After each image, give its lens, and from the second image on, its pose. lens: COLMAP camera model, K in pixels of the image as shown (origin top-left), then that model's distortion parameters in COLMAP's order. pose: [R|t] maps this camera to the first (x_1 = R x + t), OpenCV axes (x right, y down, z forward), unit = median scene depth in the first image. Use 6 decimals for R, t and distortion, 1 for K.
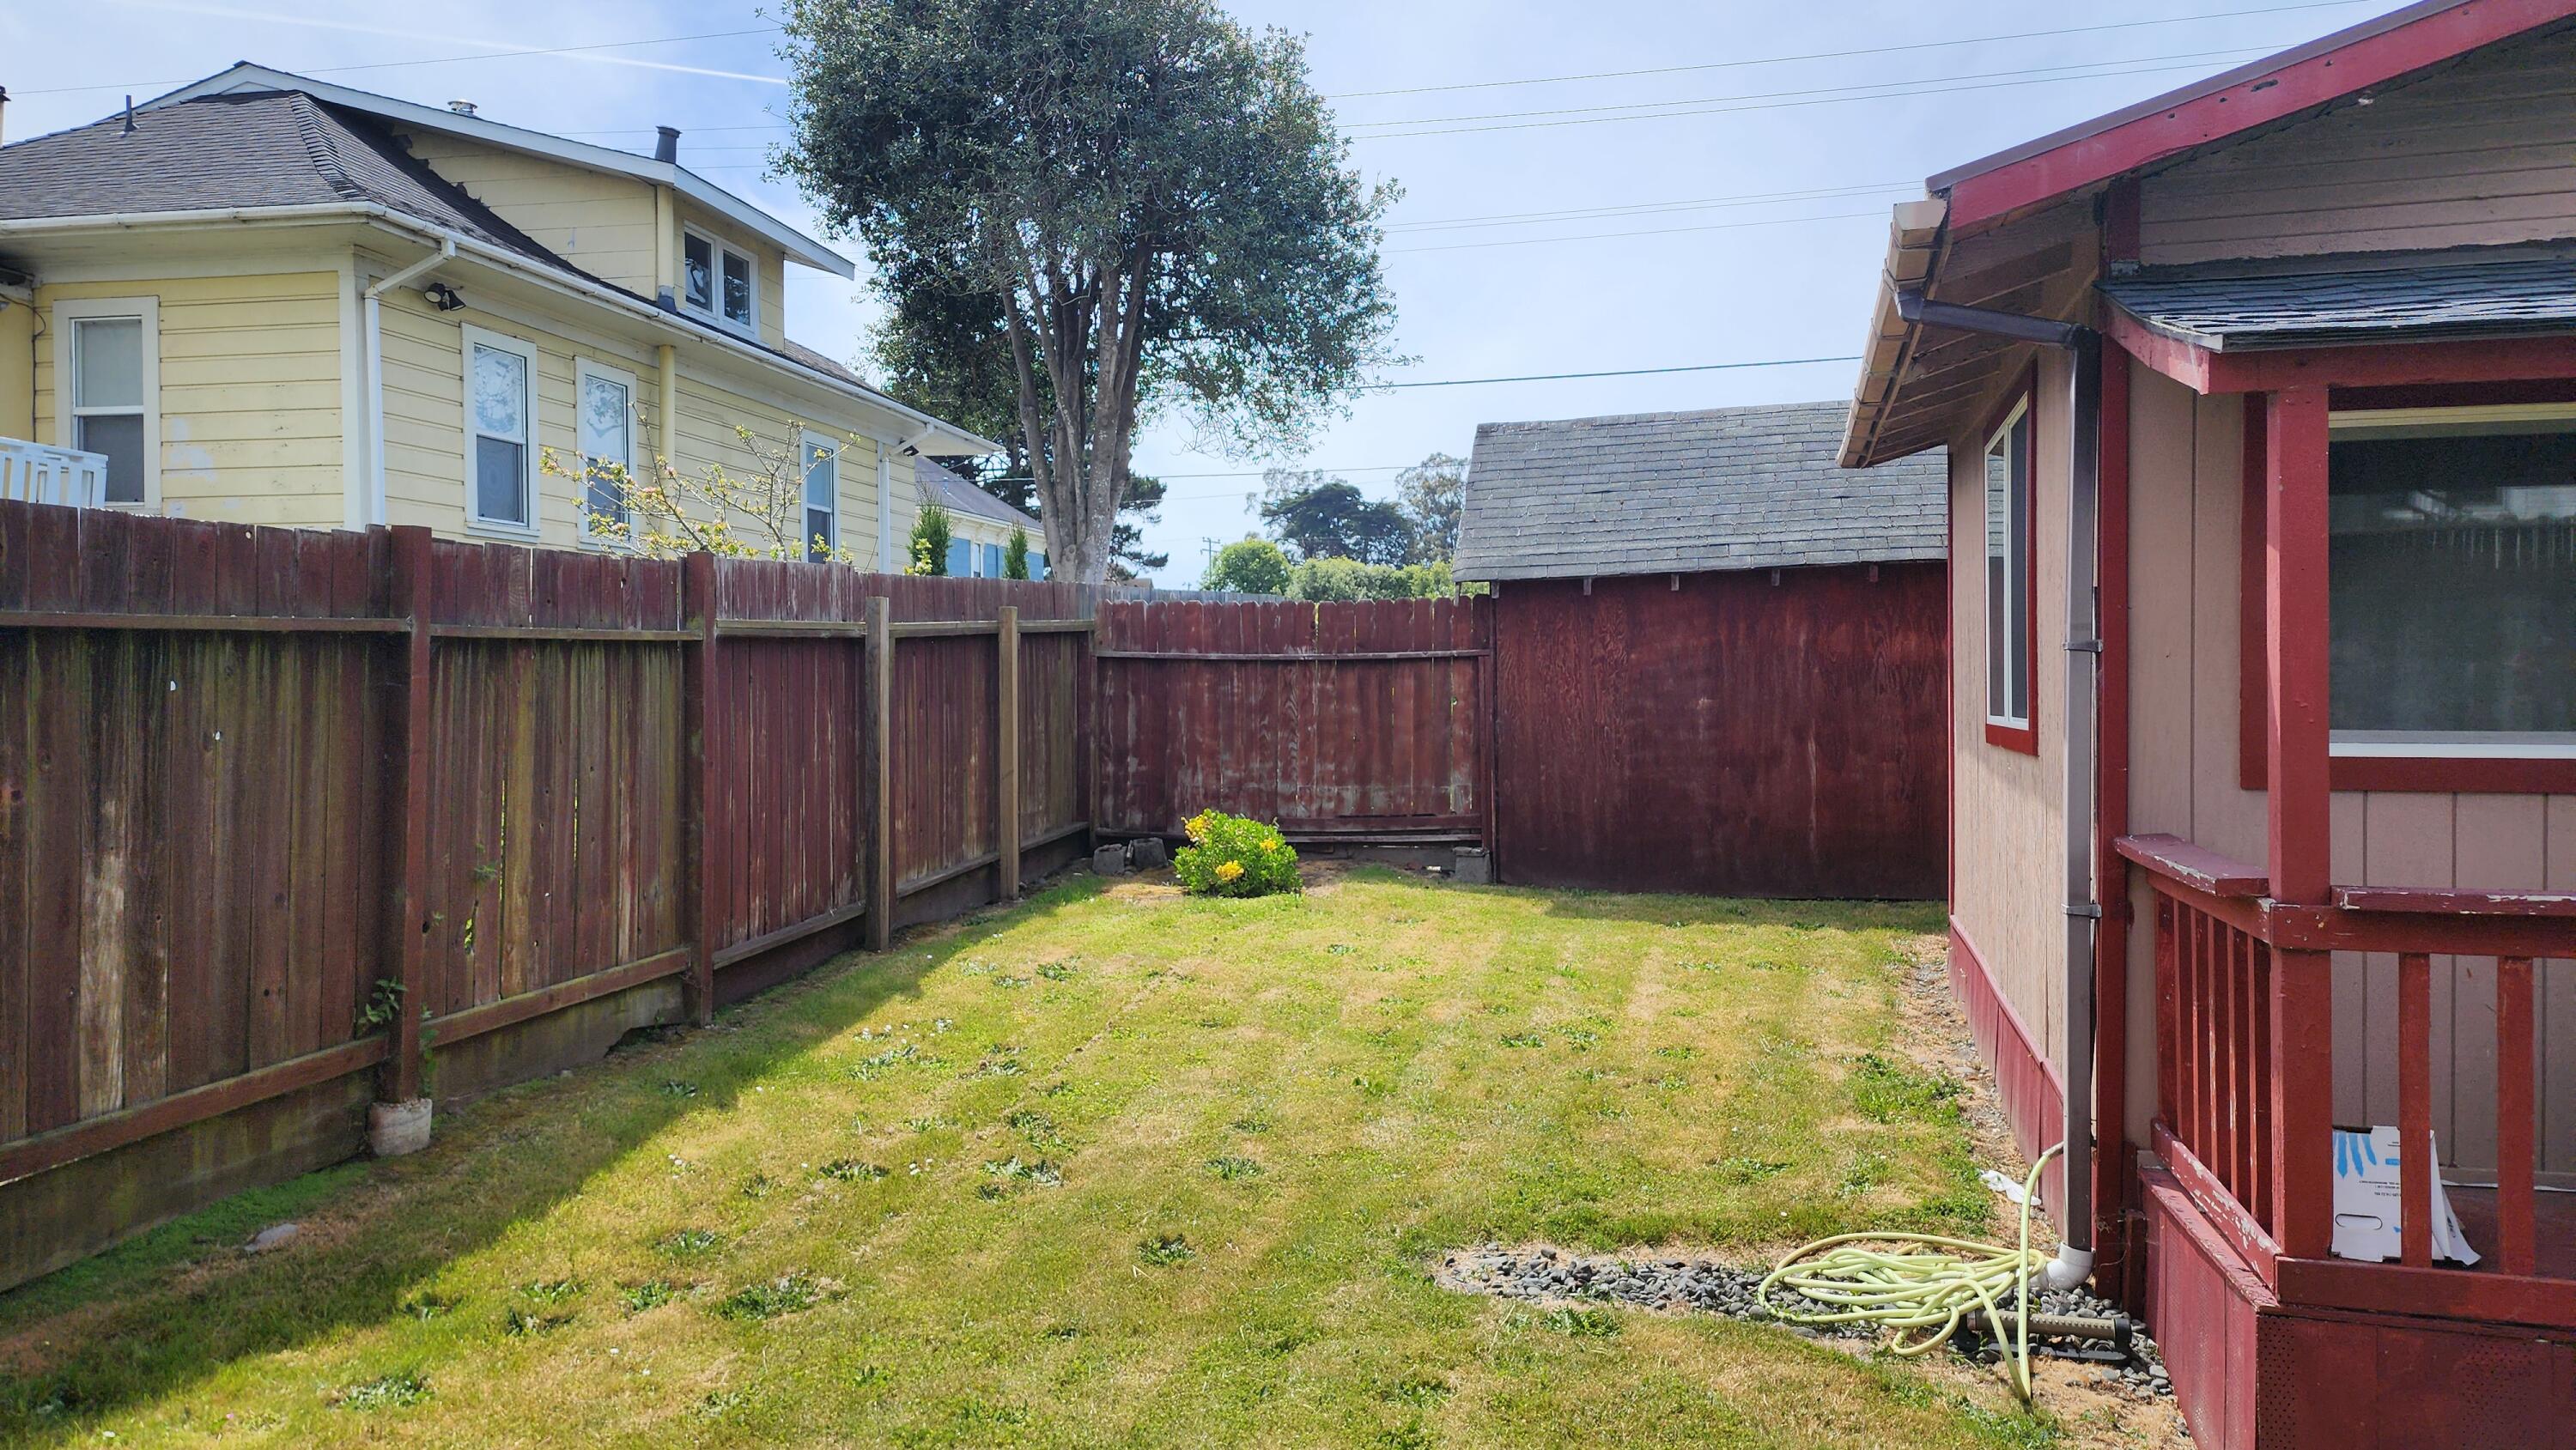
lens RADIAL K [[1699.8, 0, 1317.4], [0, 1699.8, 732.6], [0, 0, 1]] dist [0.082826, -0.077544]
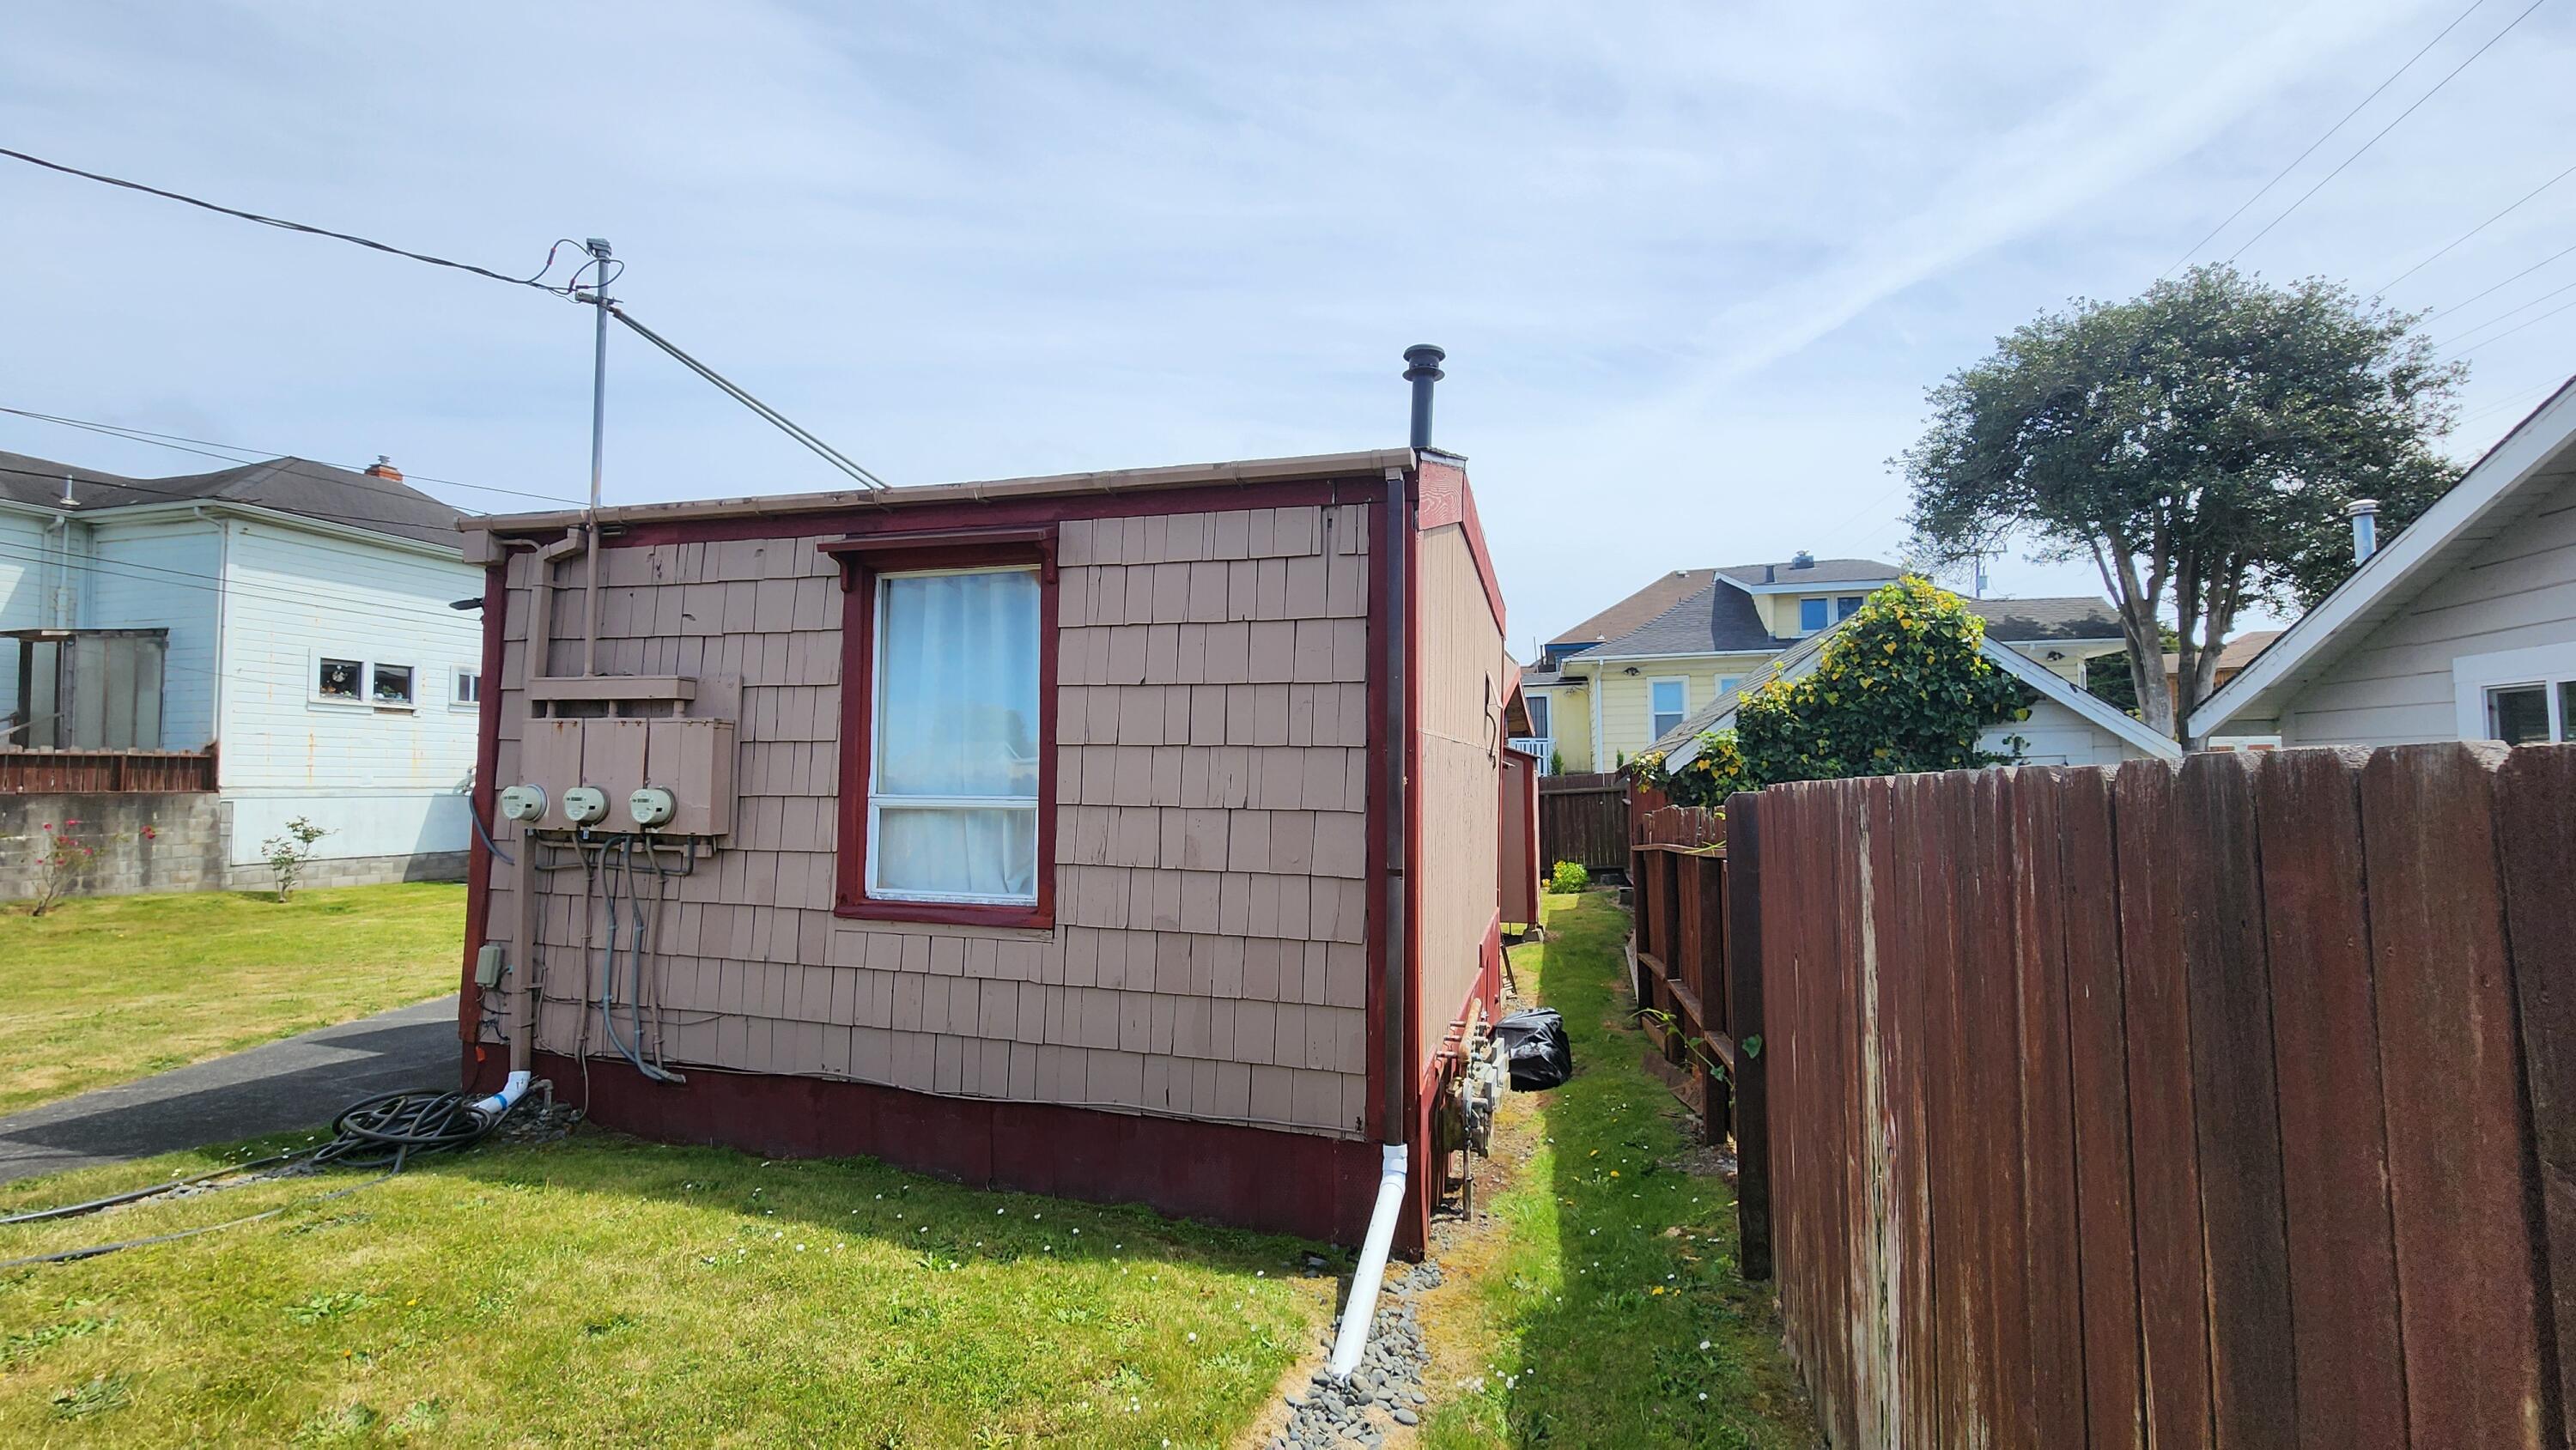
lens RADIAL K [[1055.1, 0, 1288.7], [0, 1055.1, 741.9], [0, 0, 1]] dist [-0.000868, 0.000260]
pose [[-0.048375, -0.039433, -0.998051, 1.319498], [-0.013817, 0.999151, -0.038807, -0.057812], [0.998734, 0.011913, -0.048879, 0.522296]]
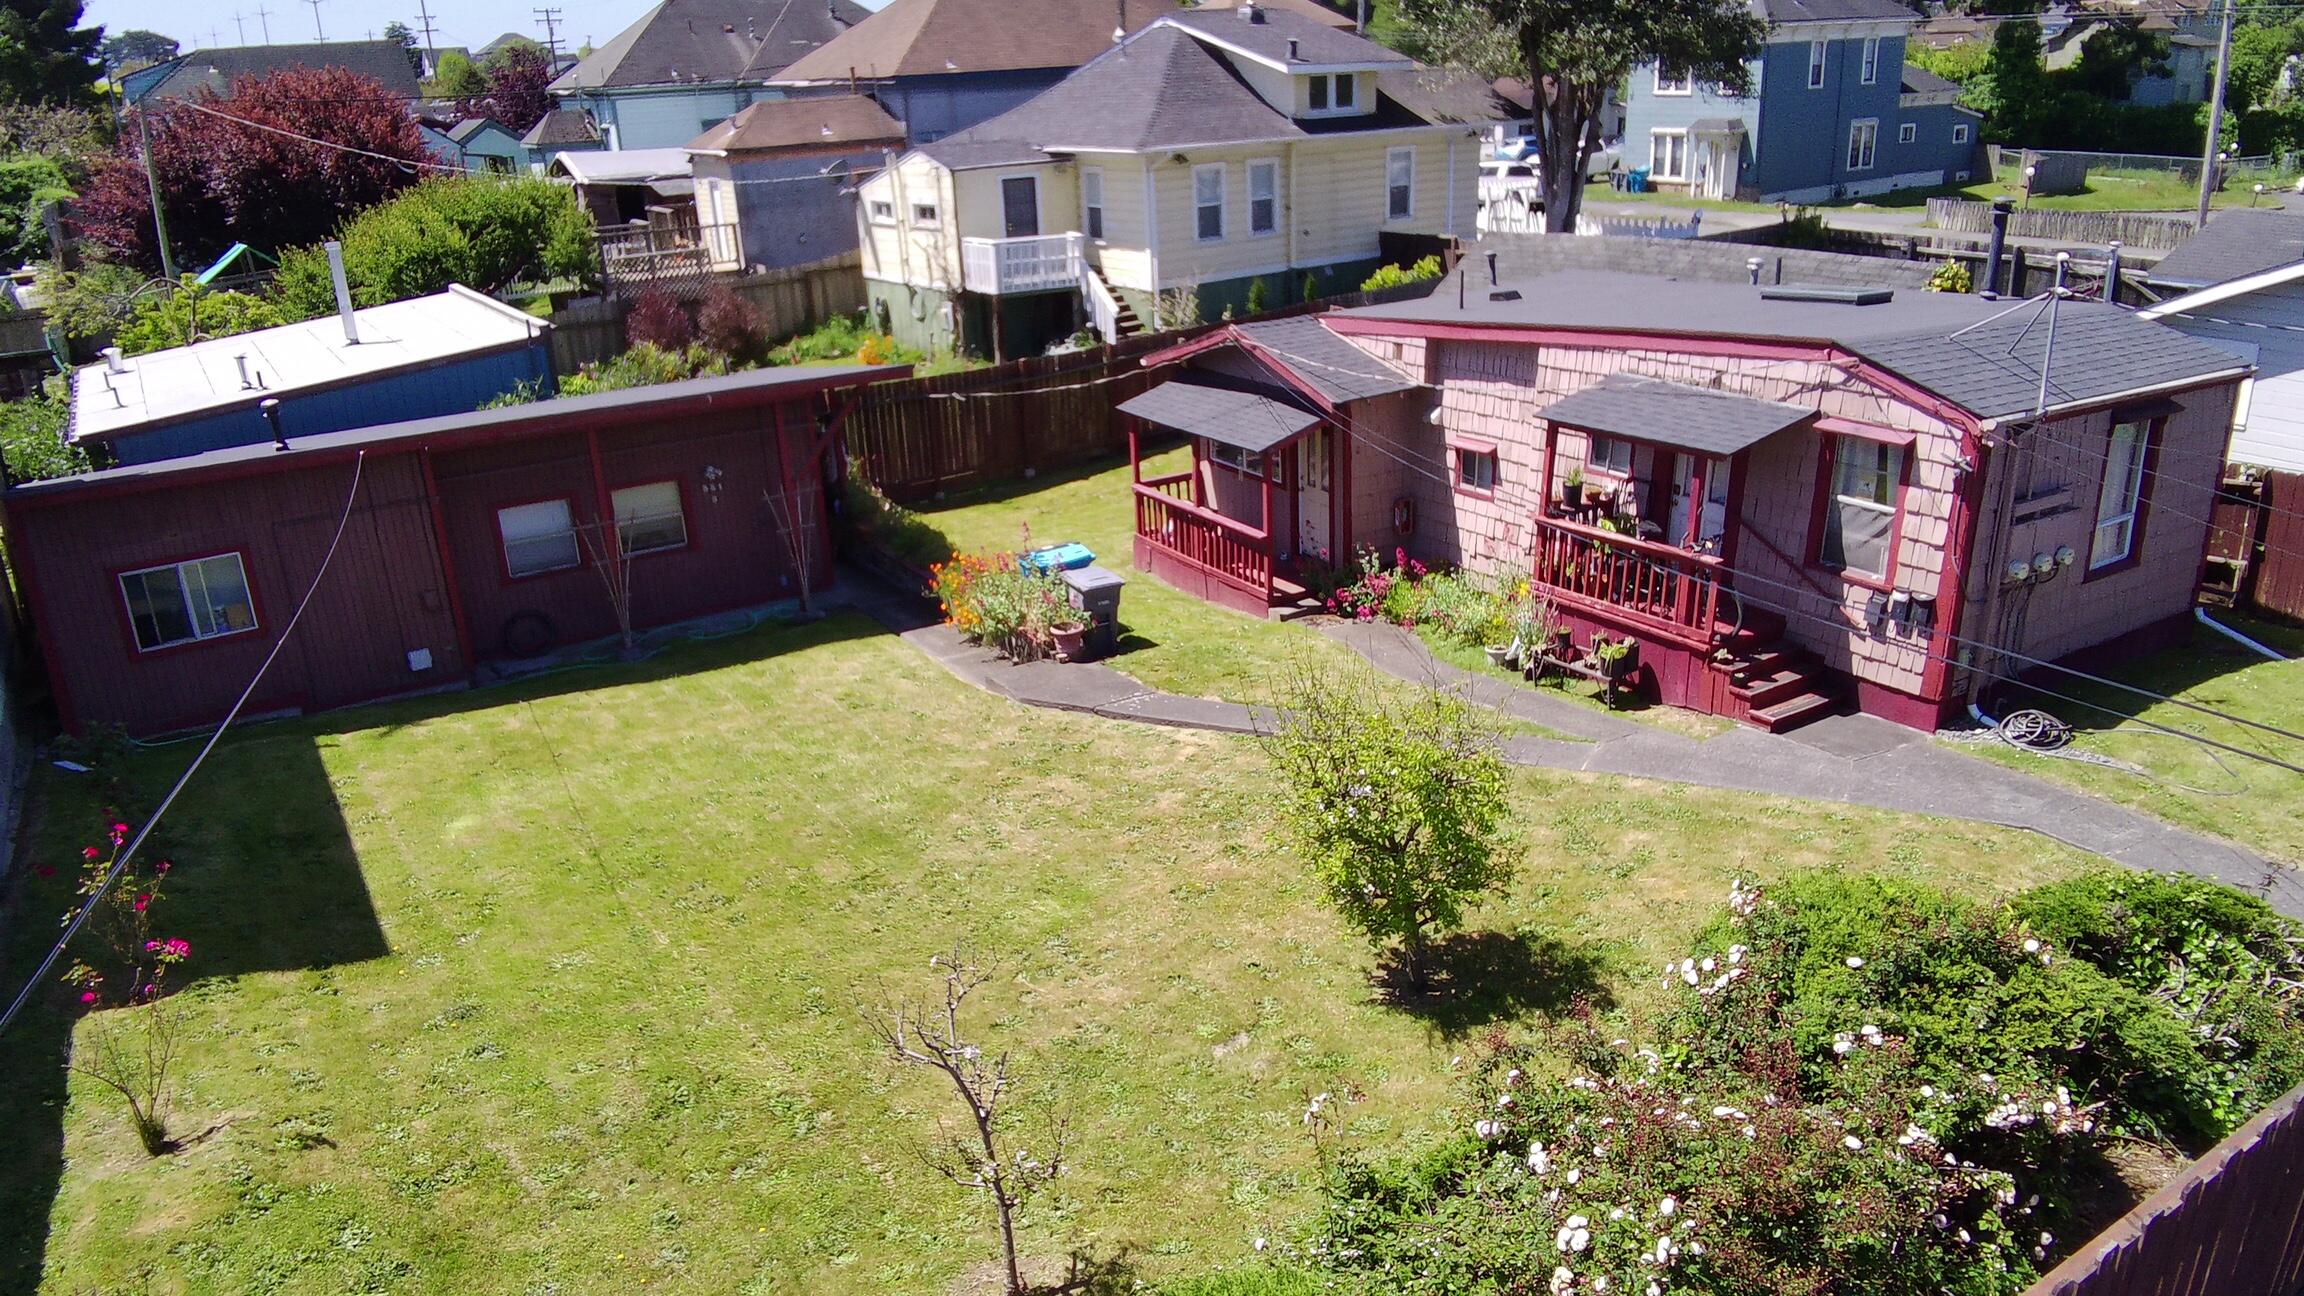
lens RADIAL K [[1530.1, 0, 1138.9], [0, 1530.1, 653.2], [0, 0, 1]] dist [0.100348, -0.200391]
pose [[0.705579, 0.223828, -0.672354, 1.257863], [0.026162, 0.939931, 0.340360, -0.355328], [0.708148, -0.257741, 0.657340, -0.837963]]
